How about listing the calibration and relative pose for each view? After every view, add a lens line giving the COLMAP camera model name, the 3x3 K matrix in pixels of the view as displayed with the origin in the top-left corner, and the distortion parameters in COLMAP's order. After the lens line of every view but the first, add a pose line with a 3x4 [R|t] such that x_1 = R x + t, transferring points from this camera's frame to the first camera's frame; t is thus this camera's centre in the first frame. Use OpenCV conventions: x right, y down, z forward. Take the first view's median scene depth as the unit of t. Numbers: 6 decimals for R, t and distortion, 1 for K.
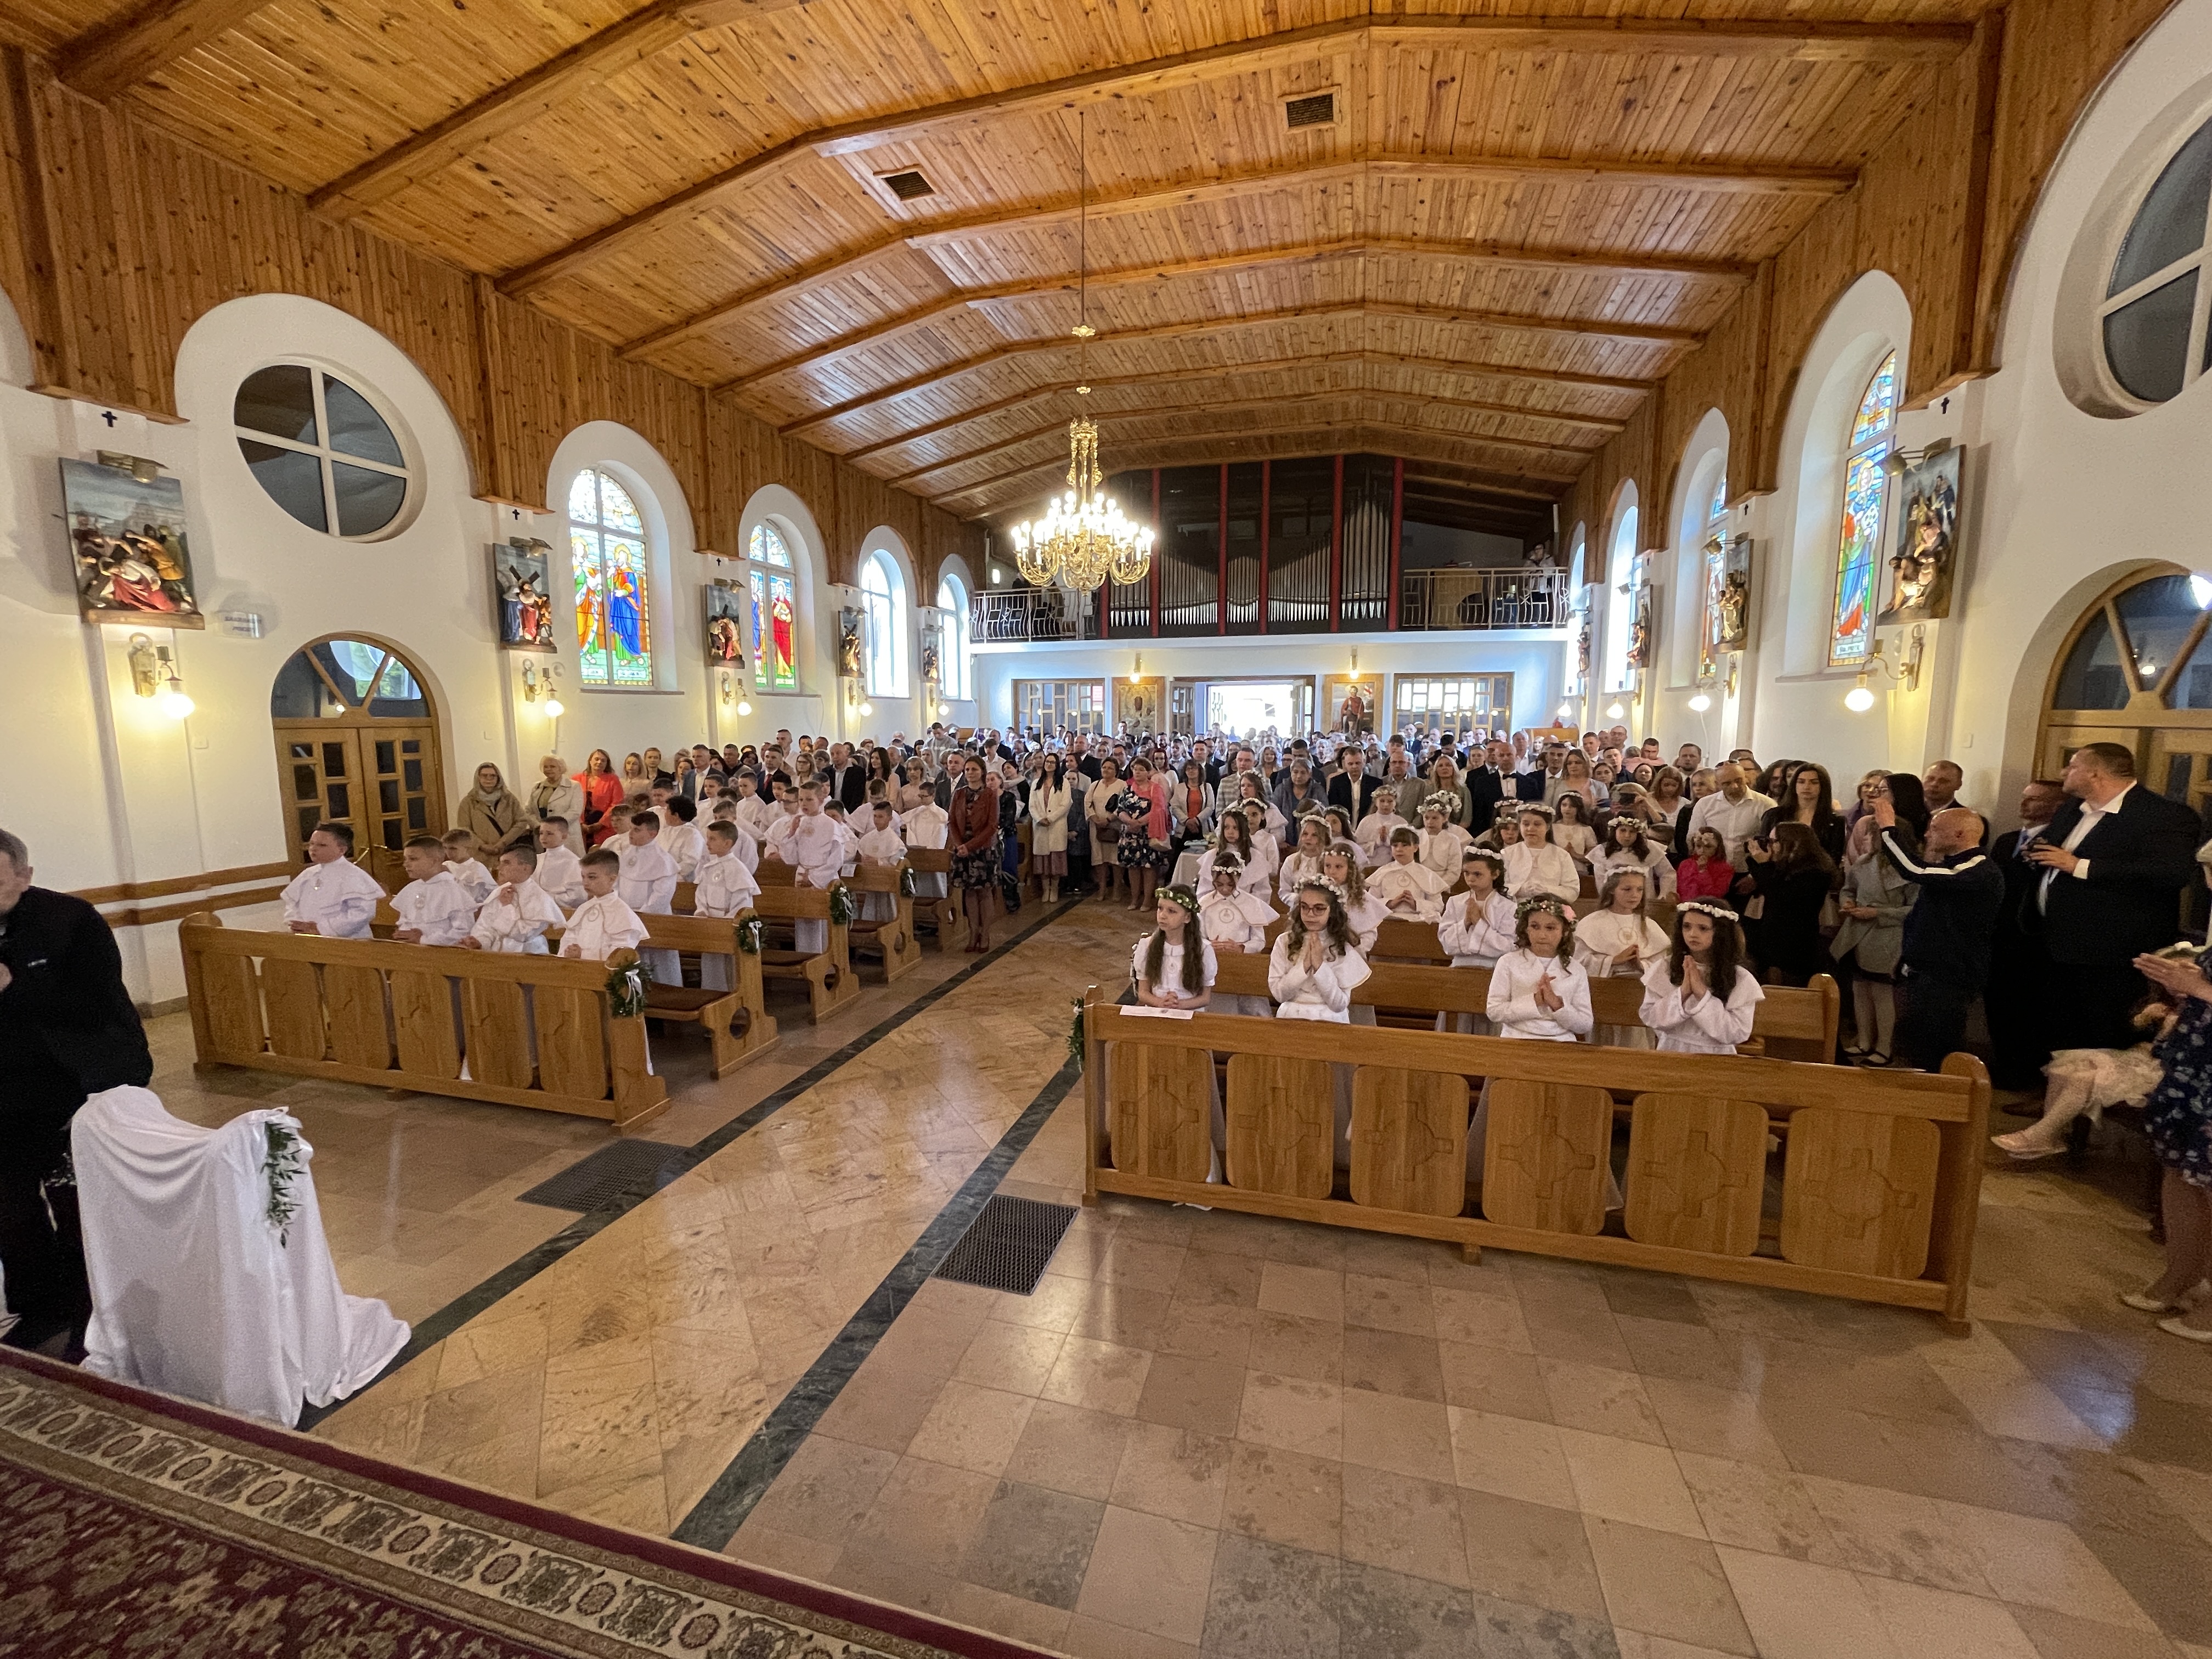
lens RADIAL K [[898.2, 0, 1115.6], [0, 898.2, 819.1], [0, 0, 1]] dist [0.000178, 0.001139]
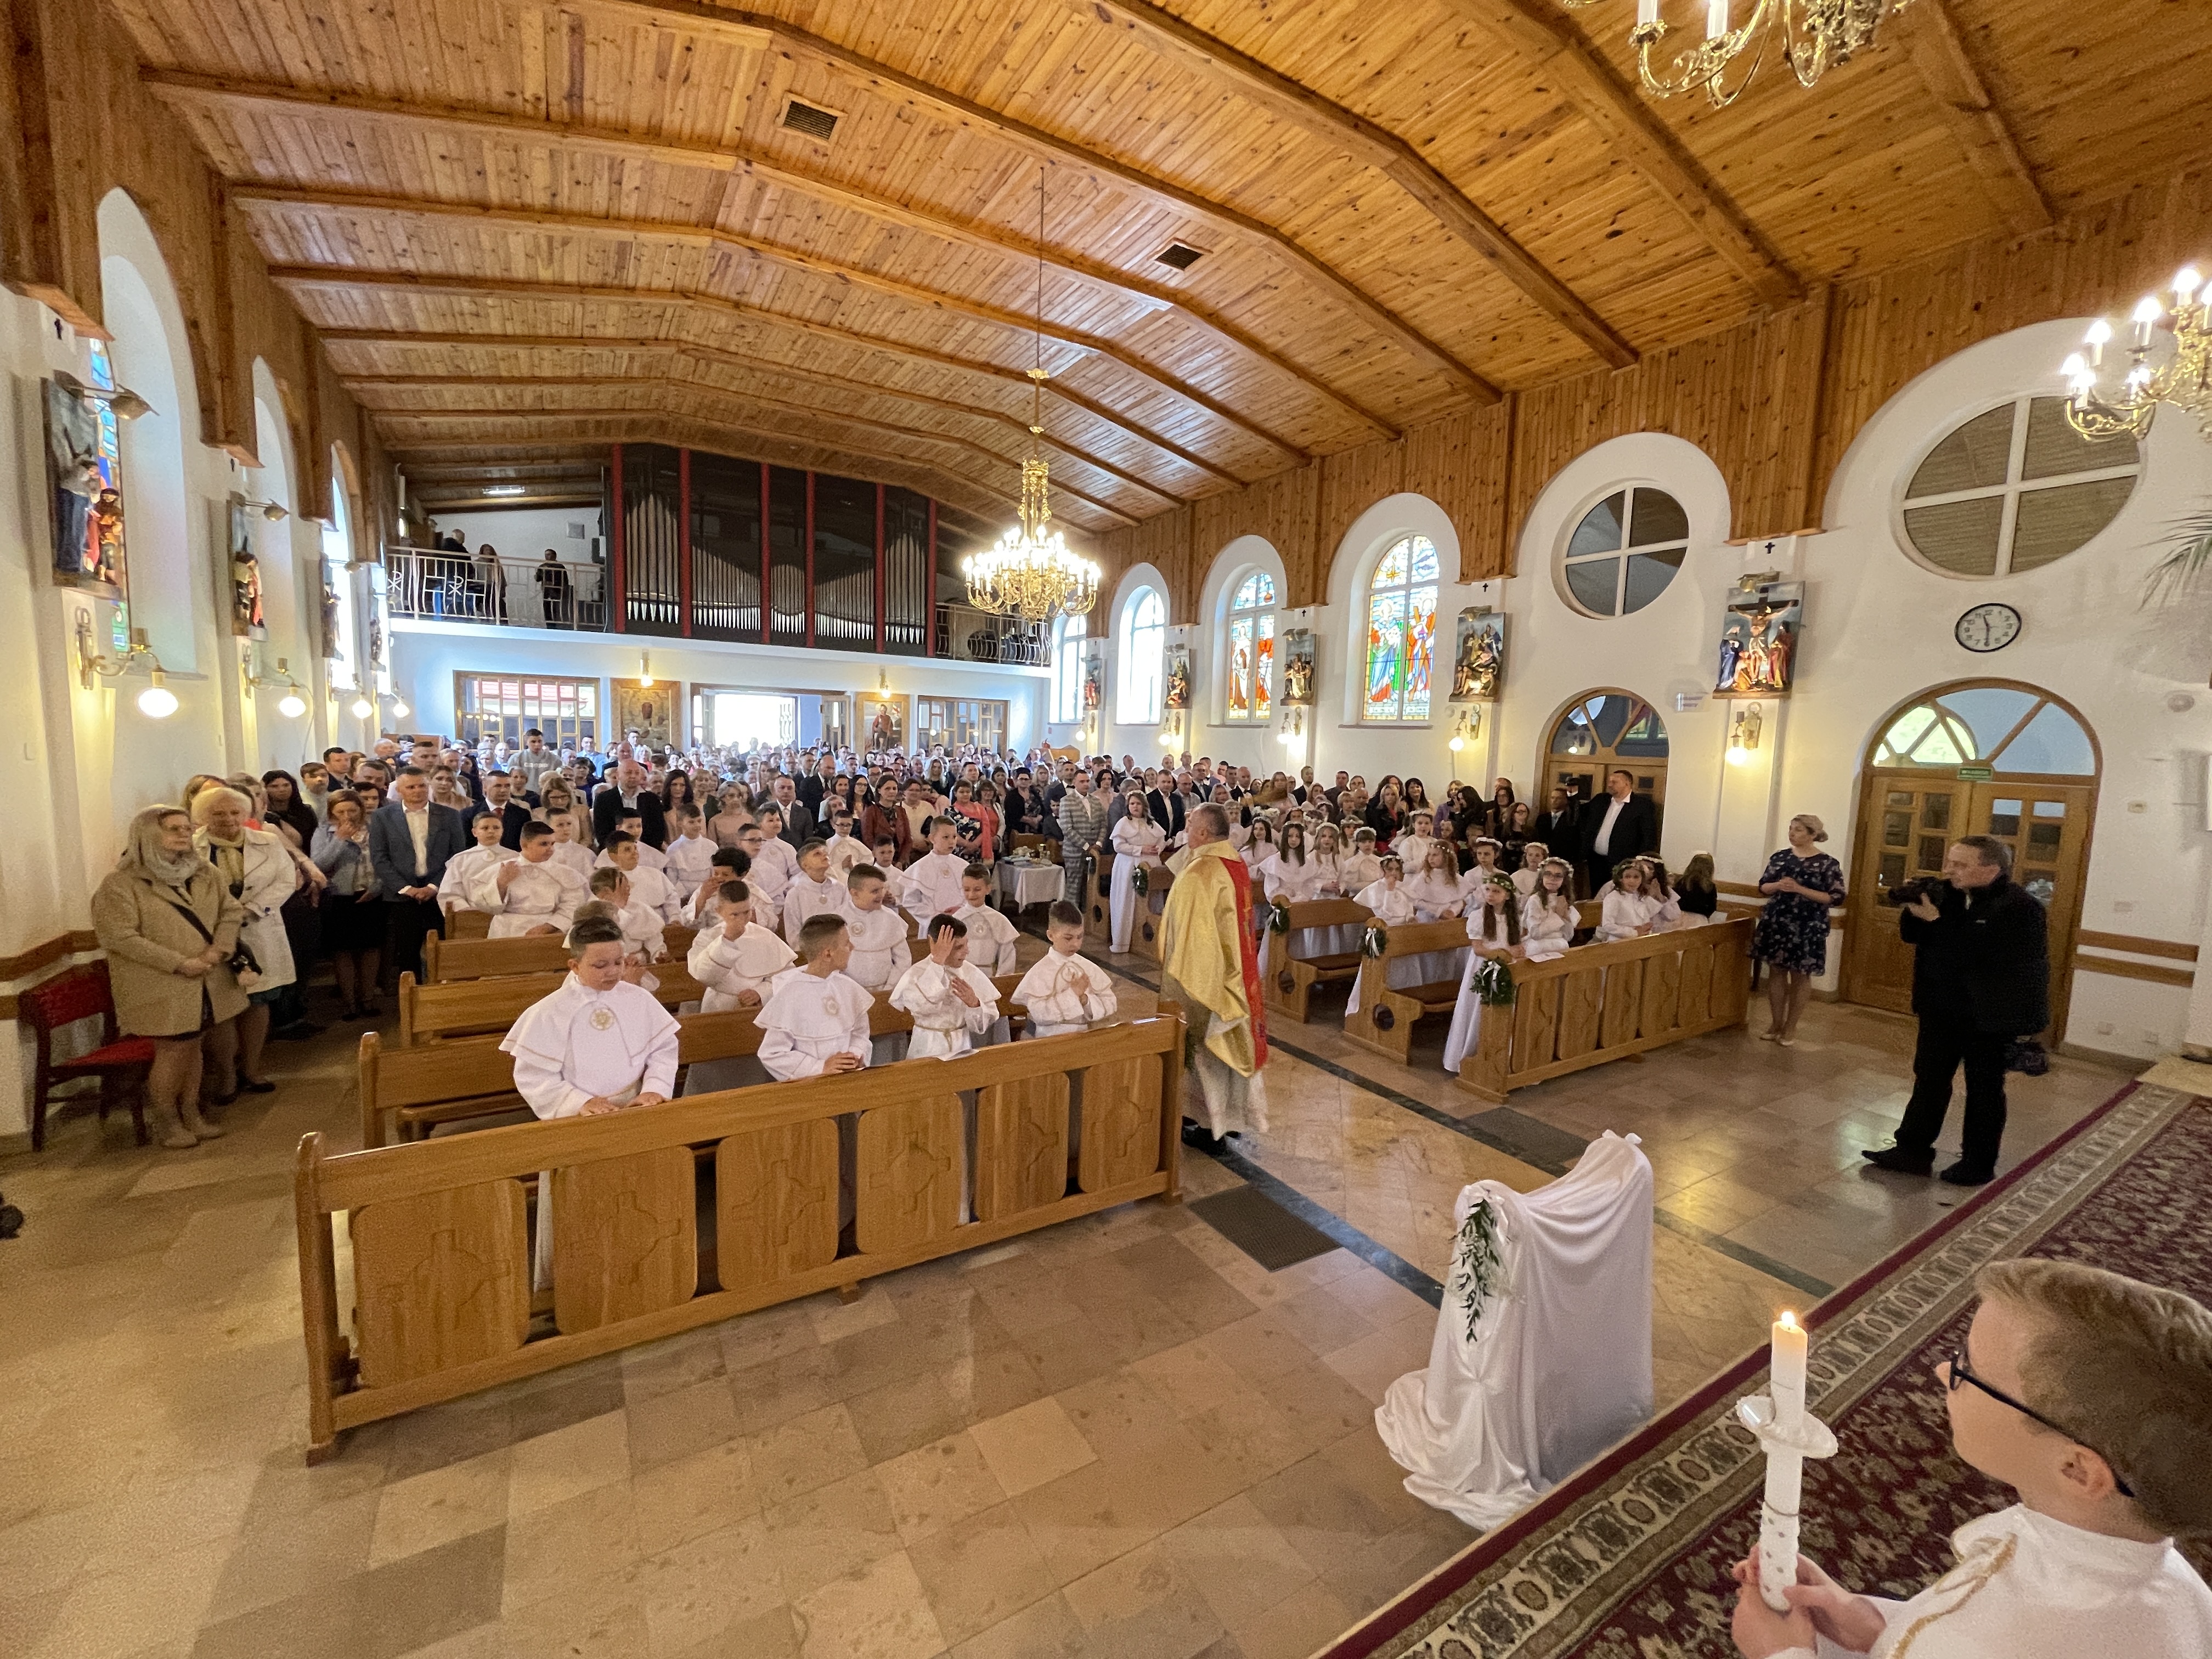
lens RADIAL K [[898.2, 0, 1096.7], [0, 898.2, 814.2], [0, 0, 1]] dist [0.000178, 0.001139]
pose [[0.685181, -0.039291, 0.727312, -0.502723], [0.050717, 0.998694, 0.006172, -0.022836], [-0.726605, 0.032658, 0.686279, 0.164946]]
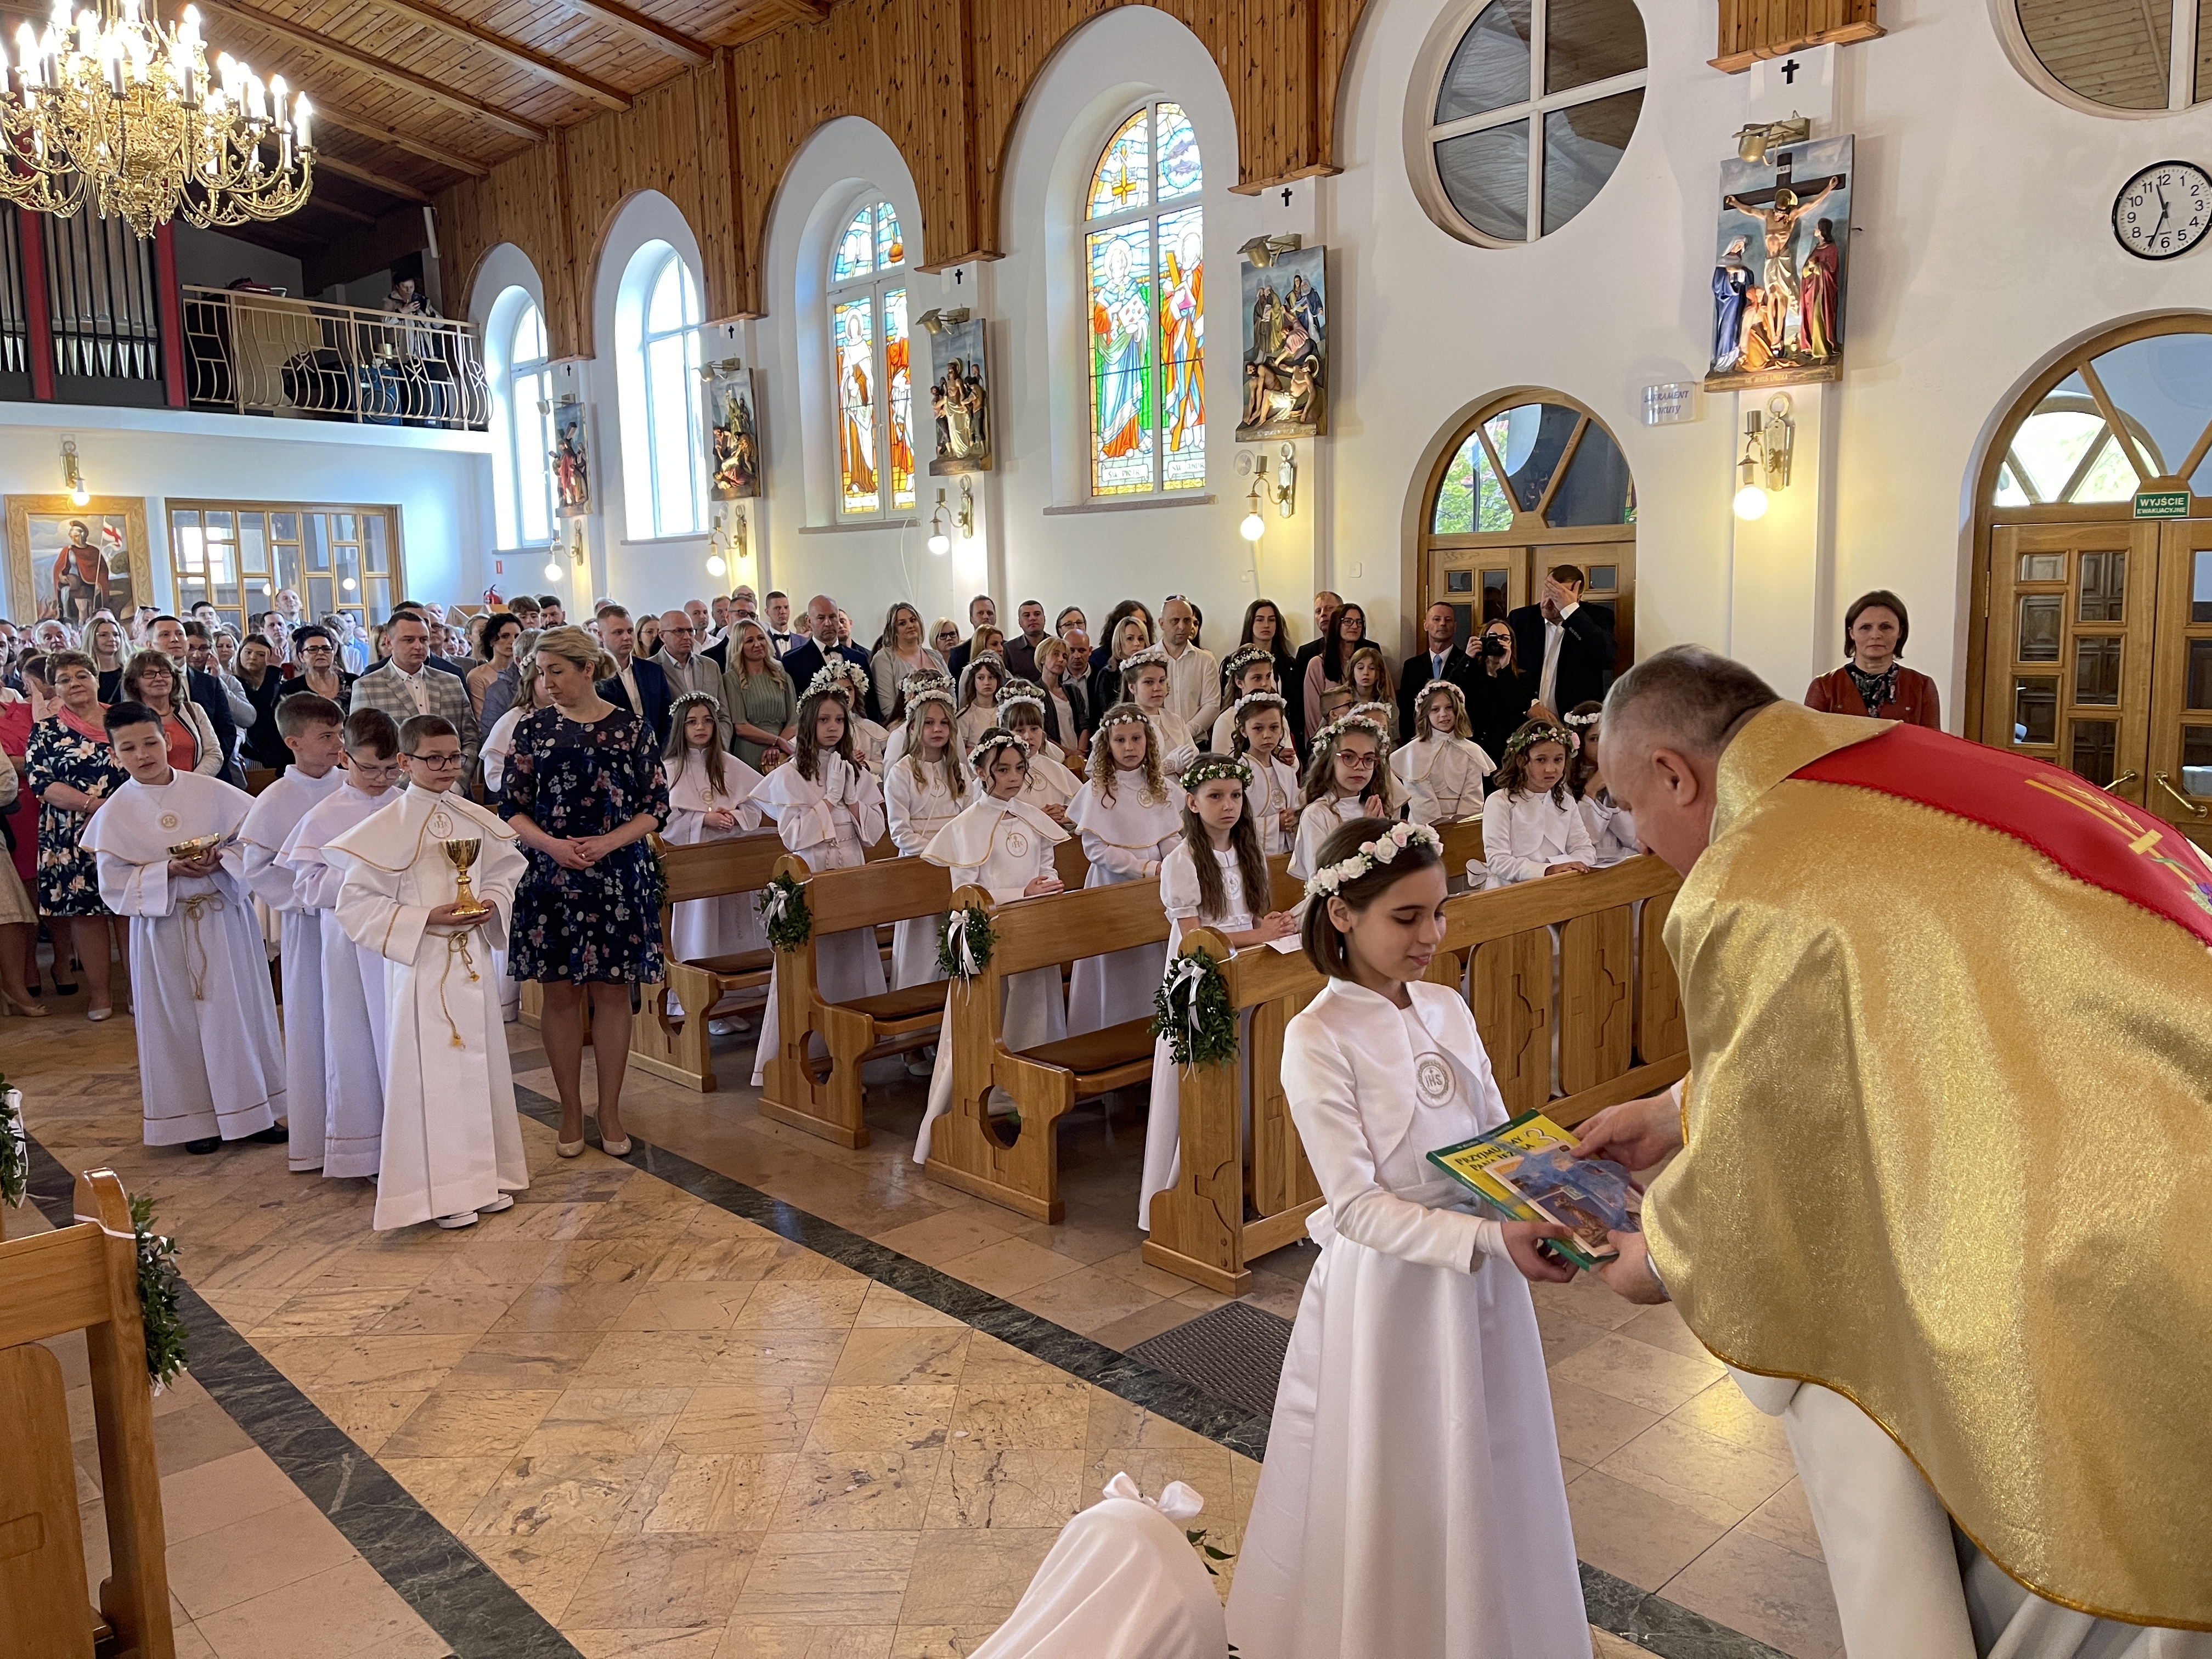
lens RADIAL K [[1683.7, 0, 1103.4], [0, 1683.7, 792.1], [0, 0, 1]] dist [0.074130, -0.100822]
pose [[0.516730, -0.105360, 0.849641, -0.339994], [0.117541, 0.991732, 0.051495, 0.009832], [-0.848042, 0.073258, 0.524842, 0.157739]]
